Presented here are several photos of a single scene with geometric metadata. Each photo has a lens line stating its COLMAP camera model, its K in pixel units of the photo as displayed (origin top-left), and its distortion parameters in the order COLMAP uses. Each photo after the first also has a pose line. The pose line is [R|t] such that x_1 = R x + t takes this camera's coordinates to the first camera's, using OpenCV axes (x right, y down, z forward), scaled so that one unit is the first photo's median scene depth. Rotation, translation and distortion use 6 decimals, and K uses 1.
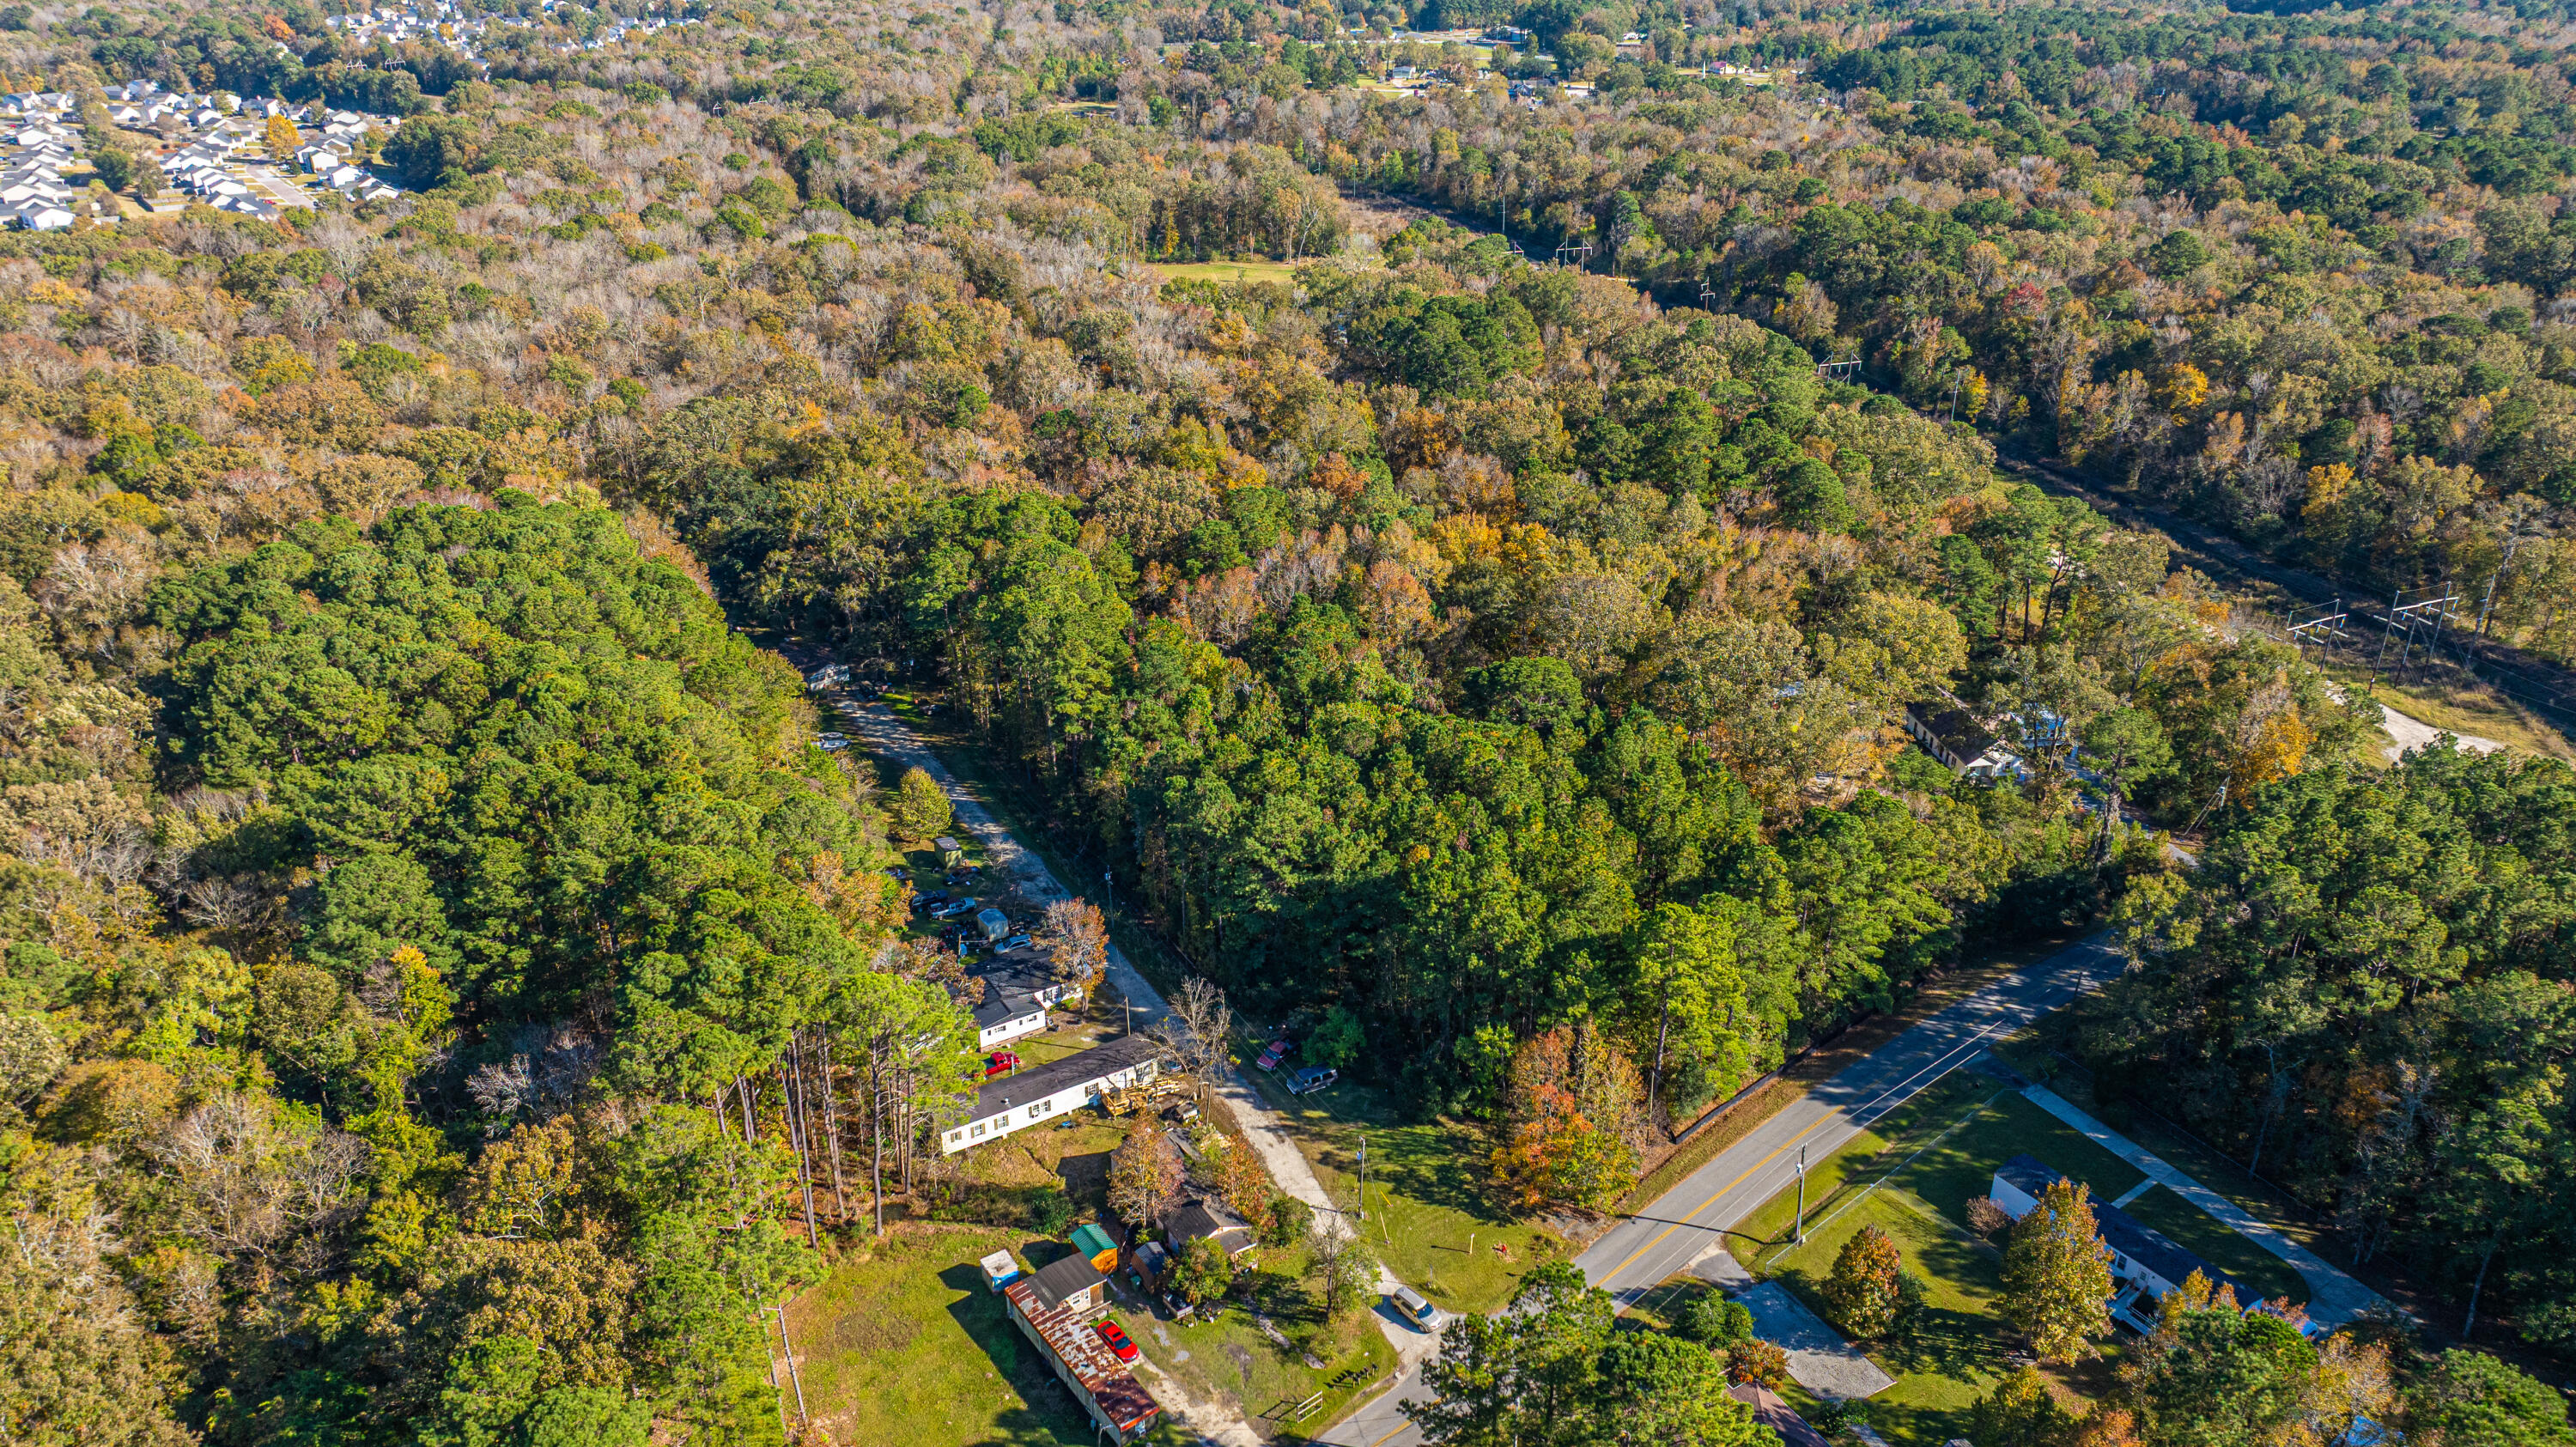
lens RADIAL K [[1778.1, 0, 1284.7], [0, 1778.1, 729.2], [0, 0, 1]] dist [-0.003902, 0.005948]
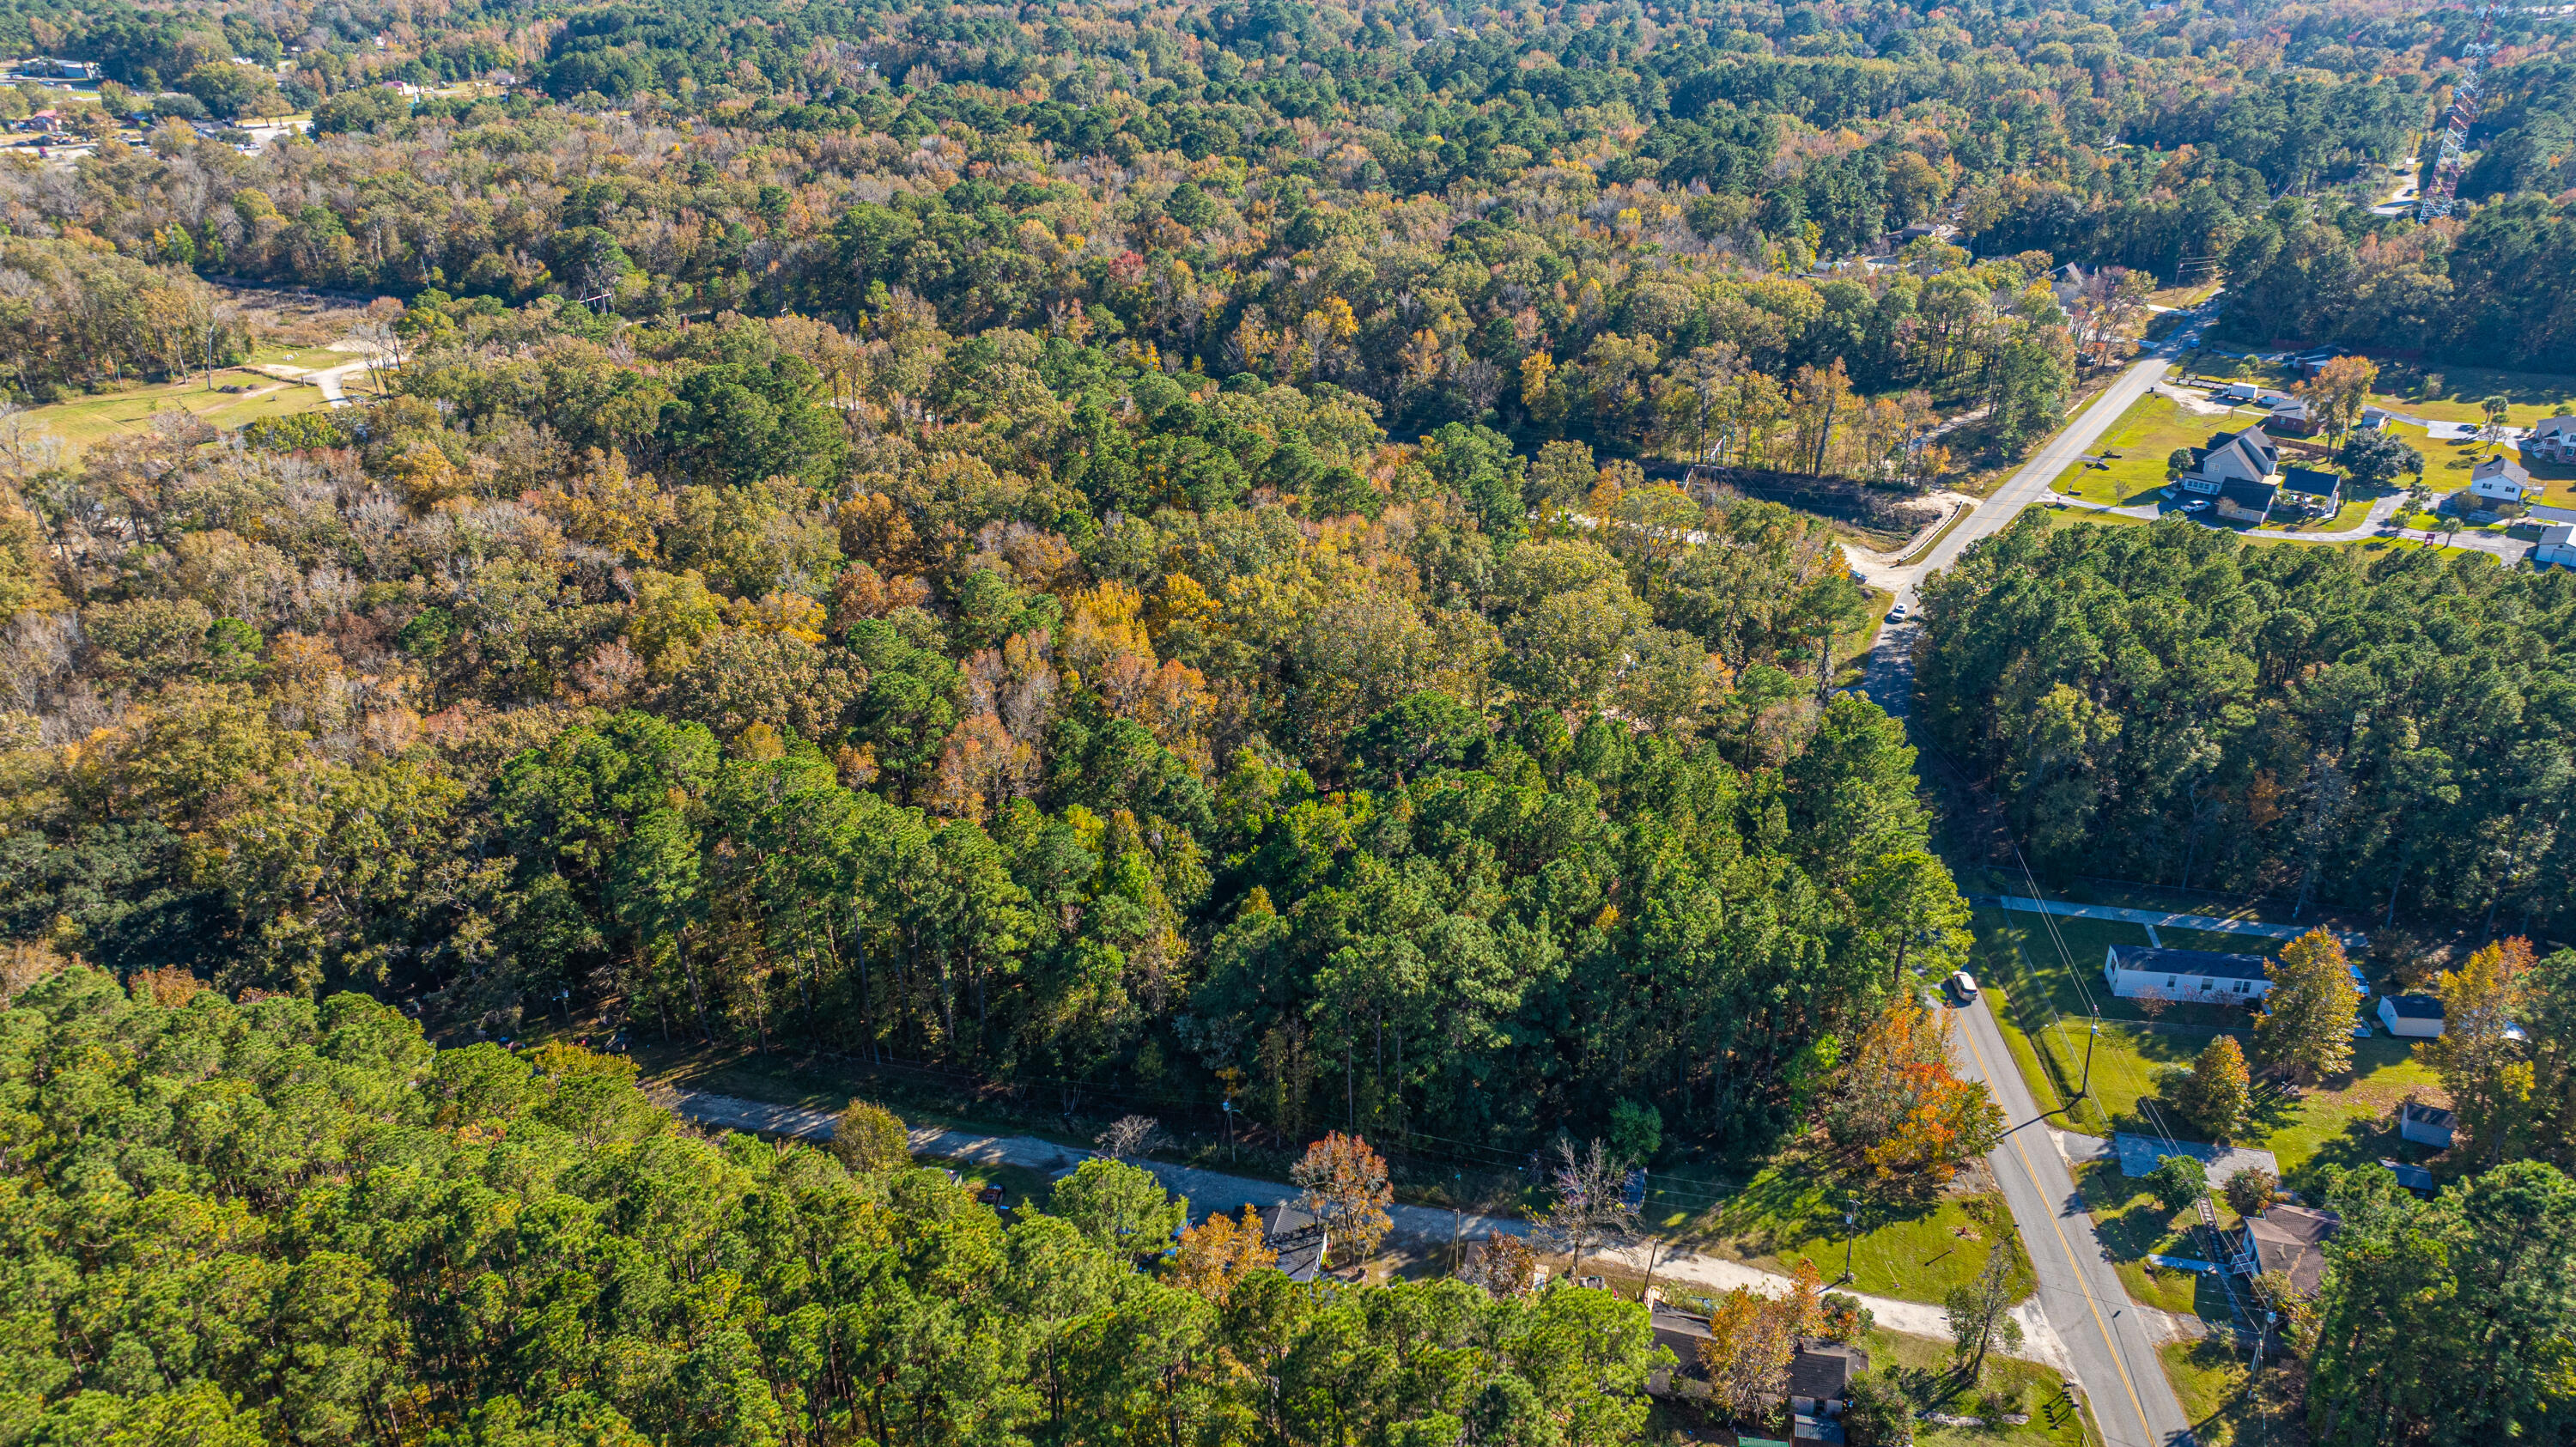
lens RADIAL K [[1778.1, 0, 1287.4], [0, 1778.1, 716.8], [0, 0, 1]] dist [-0.003902, 0.005948]
pose [[0.722222, -0.318375, 0.614030, -0.566456], [0.320121, 0.940817, 0.111288, -0.180289], [-0.613121, 0.116190, 0.781398, 0.353591]]
